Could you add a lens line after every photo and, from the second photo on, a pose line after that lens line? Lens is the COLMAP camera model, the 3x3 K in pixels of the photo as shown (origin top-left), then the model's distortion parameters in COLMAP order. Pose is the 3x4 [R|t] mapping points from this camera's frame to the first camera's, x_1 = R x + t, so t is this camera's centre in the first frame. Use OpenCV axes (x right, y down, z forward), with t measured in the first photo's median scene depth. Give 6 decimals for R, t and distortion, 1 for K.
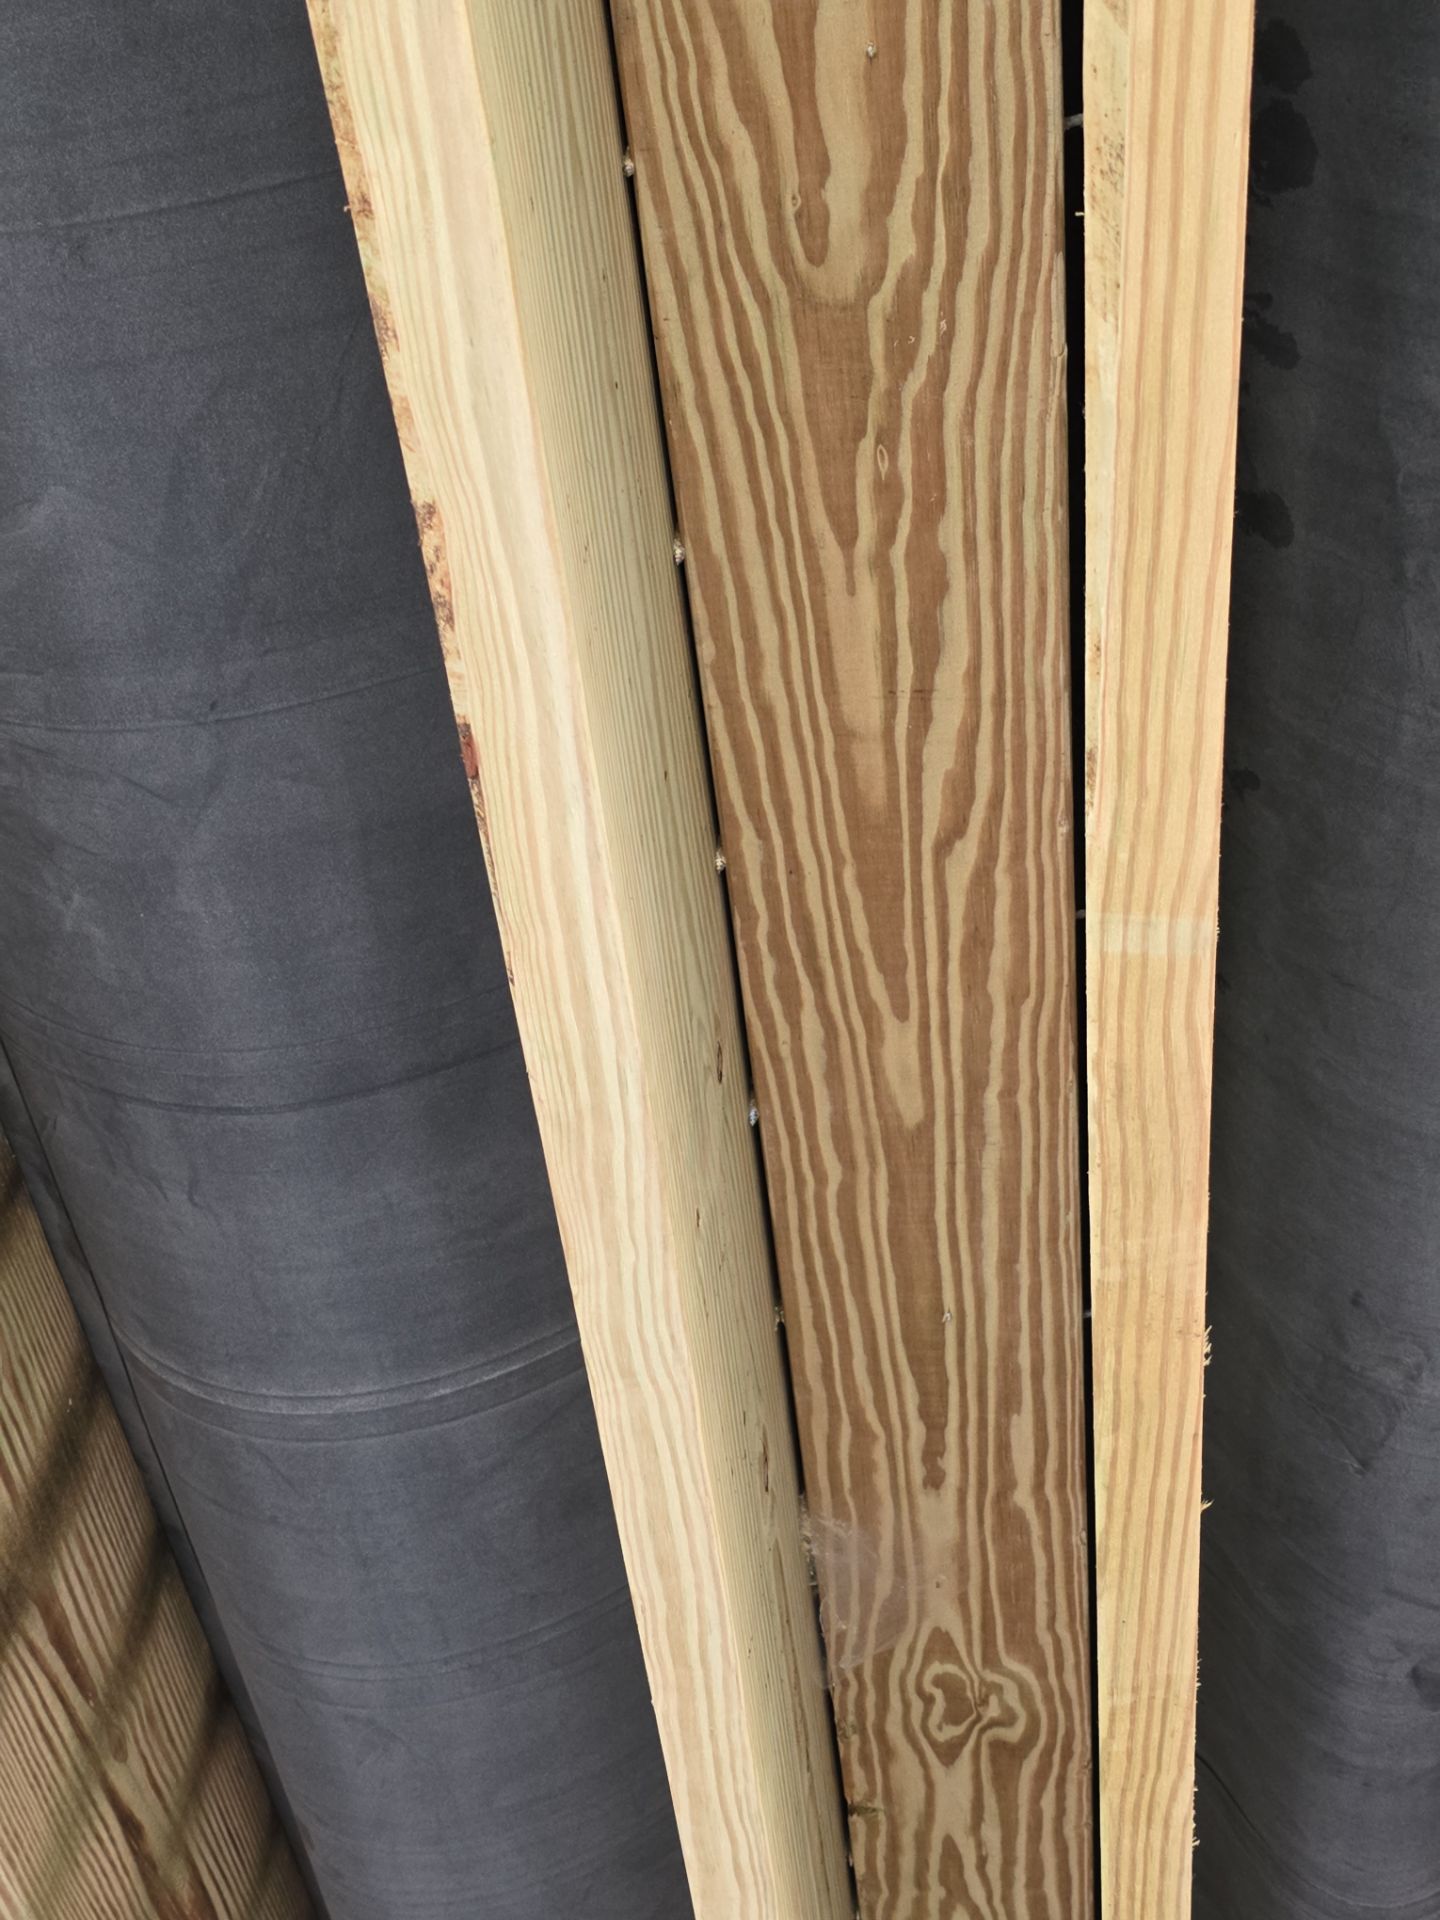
lens RADIAL K [[2516.1, 0, 733.0], [0, 2516.1, 1081.4], [0, 0, 1]] dist [0.199647, -0.627293]
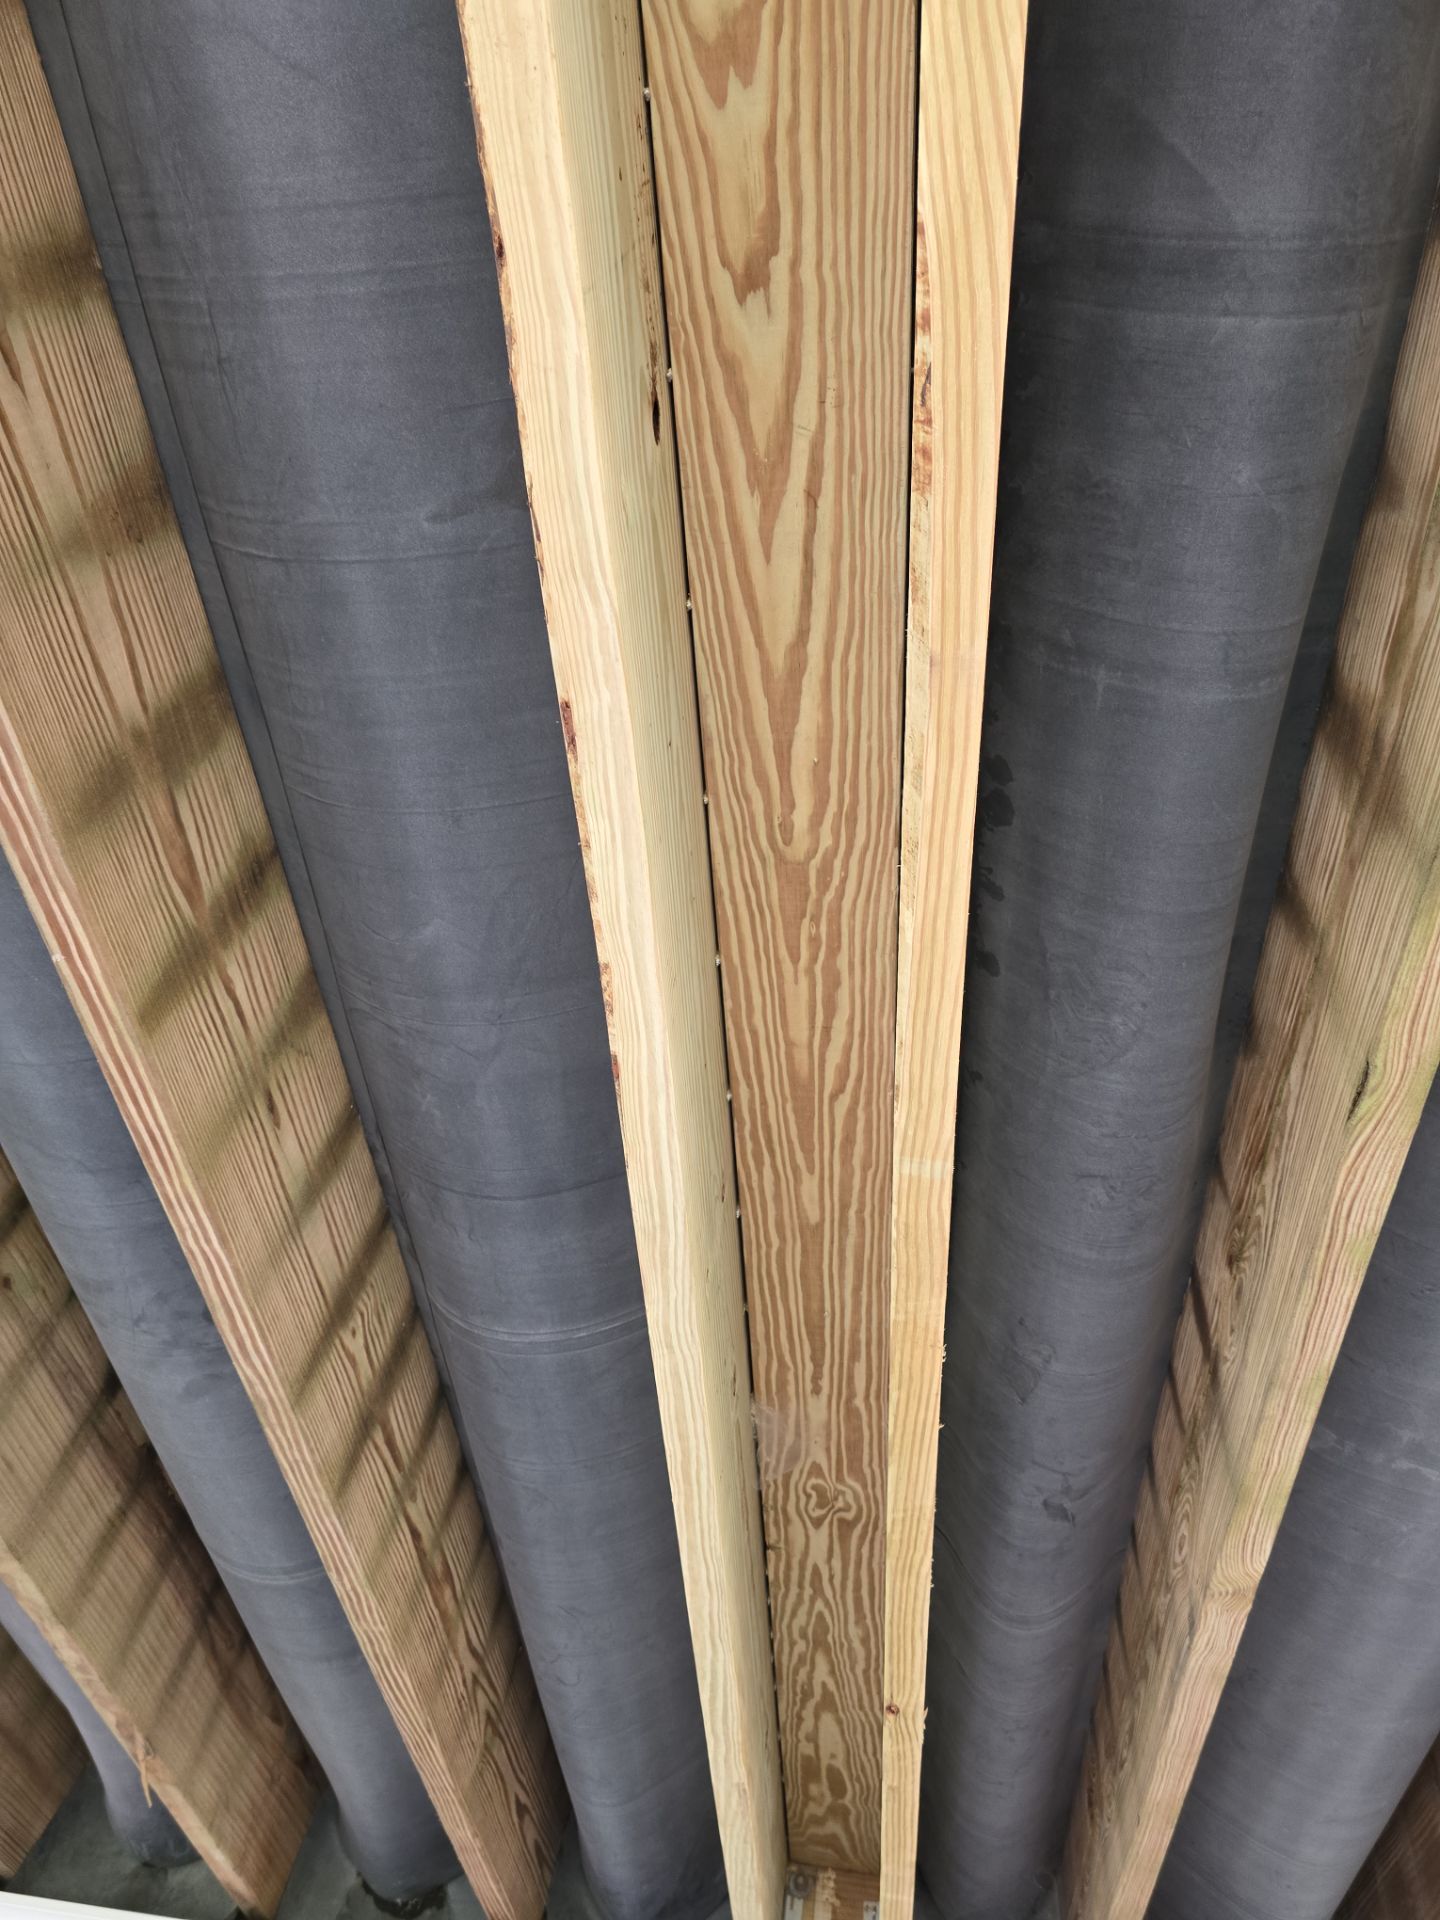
lens RADIAL K [[1341.0, 0, 725.3], [0, 1341.0, 964.6], [0, 0, 1]] dist [0.065854, -0.073655]
pose [[0.998085, 0.059061, -0.018396, 0.005869], [-0.060372, 0.994838, -0.081565, -0.104278], [0.013483, 0.082520, 0.996498, -0.136686]]
